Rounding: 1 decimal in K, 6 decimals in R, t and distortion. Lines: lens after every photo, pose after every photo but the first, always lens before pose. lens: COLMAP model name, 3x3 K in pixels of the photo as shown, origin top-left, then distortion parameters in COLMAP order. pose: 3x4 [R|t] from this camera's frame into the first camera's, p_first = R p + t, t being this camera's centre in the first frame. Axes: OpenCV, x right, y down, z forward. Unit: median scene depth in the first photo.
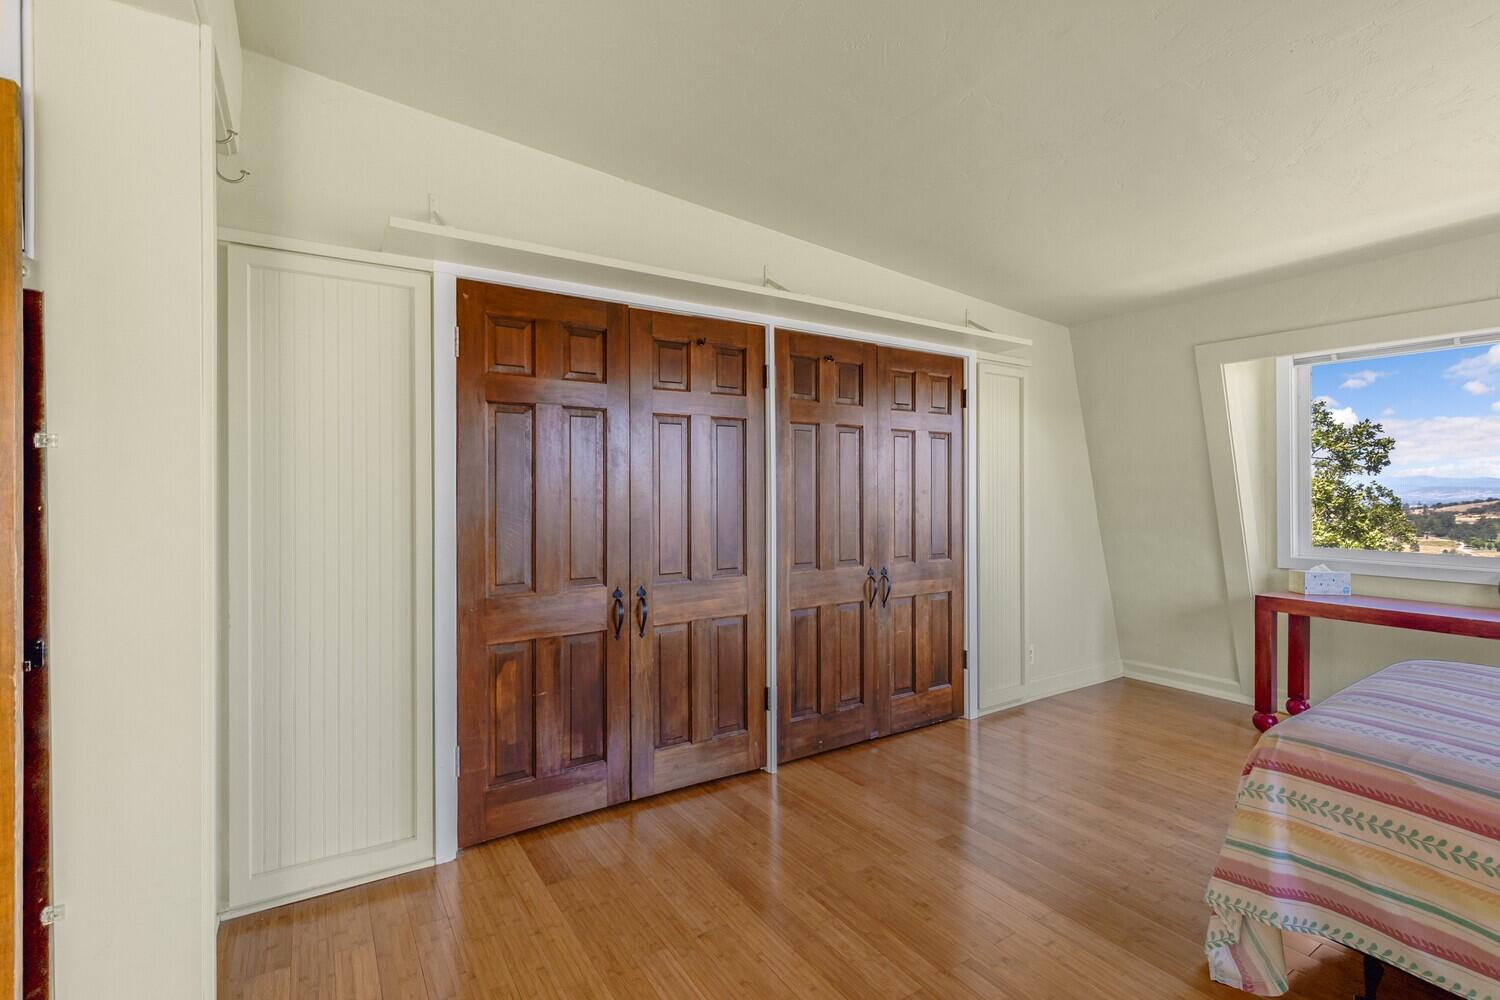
lens RADIAL K [[682.0, 0, 749.4], [0, 682.0, 485.2], [0, 0, 1]] dist [0.001644, 0.000502]
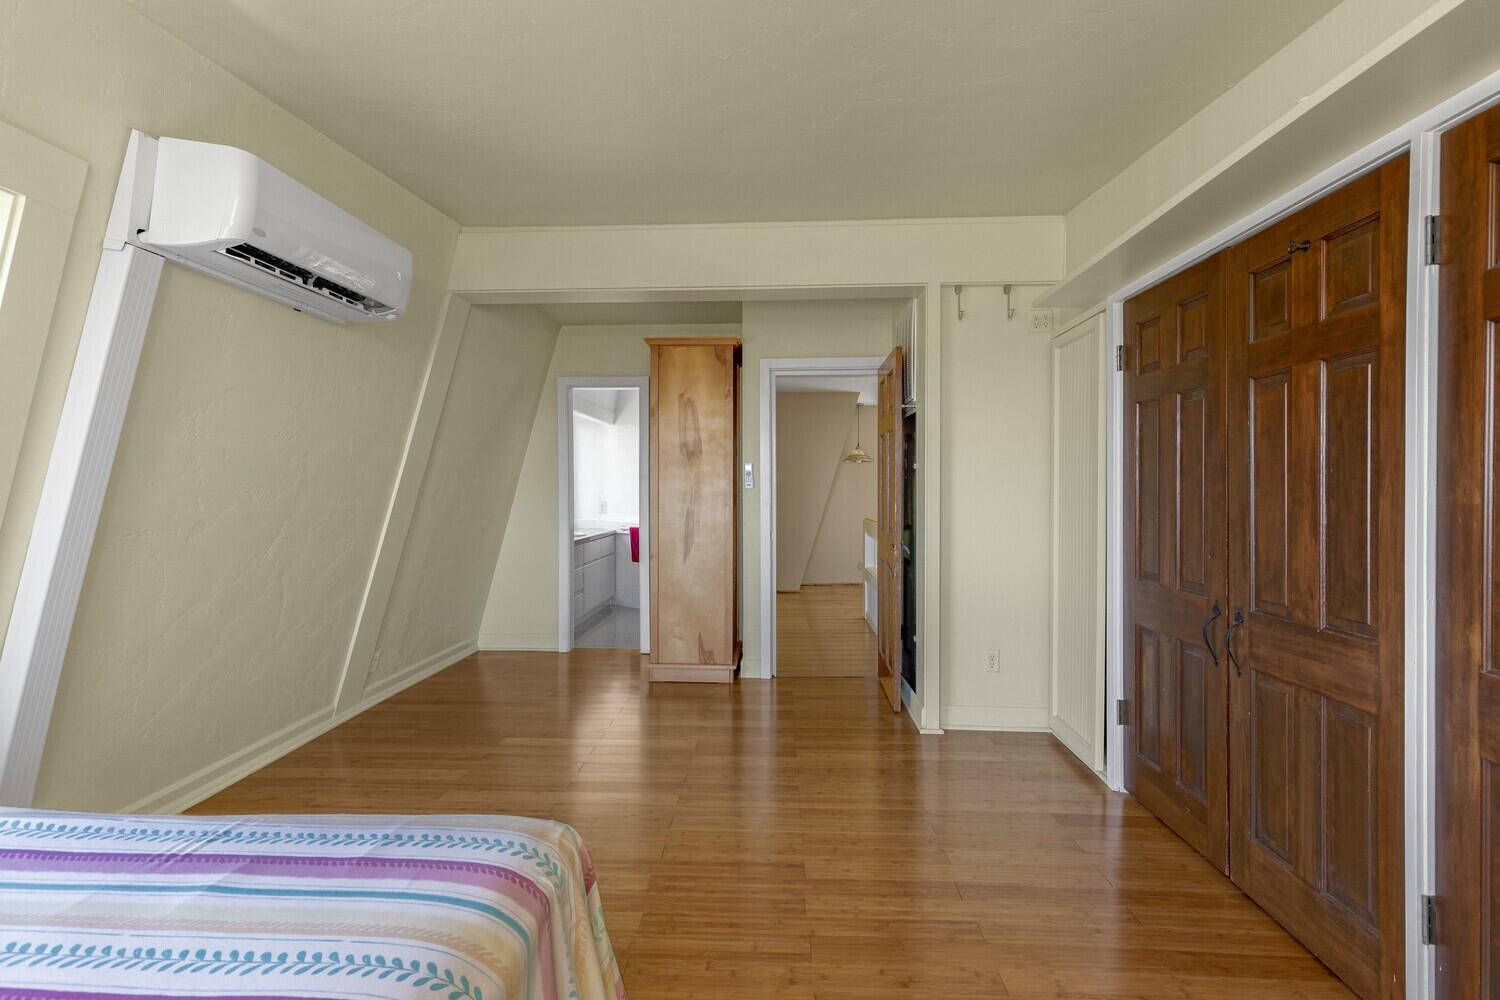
lens RADIAL K [[682.0, 0, 749.4], [0, 682.0, 485.2], [0, 0, 1]] dist [0.001644, 0.000502]
pose [[-0.579924, -0.000668, -0.814670, 0.787987], [0.000347, 0.999999, -0.001067, 0.010804], [0.814671, -0.000901, -0.579923, 1.008041]]
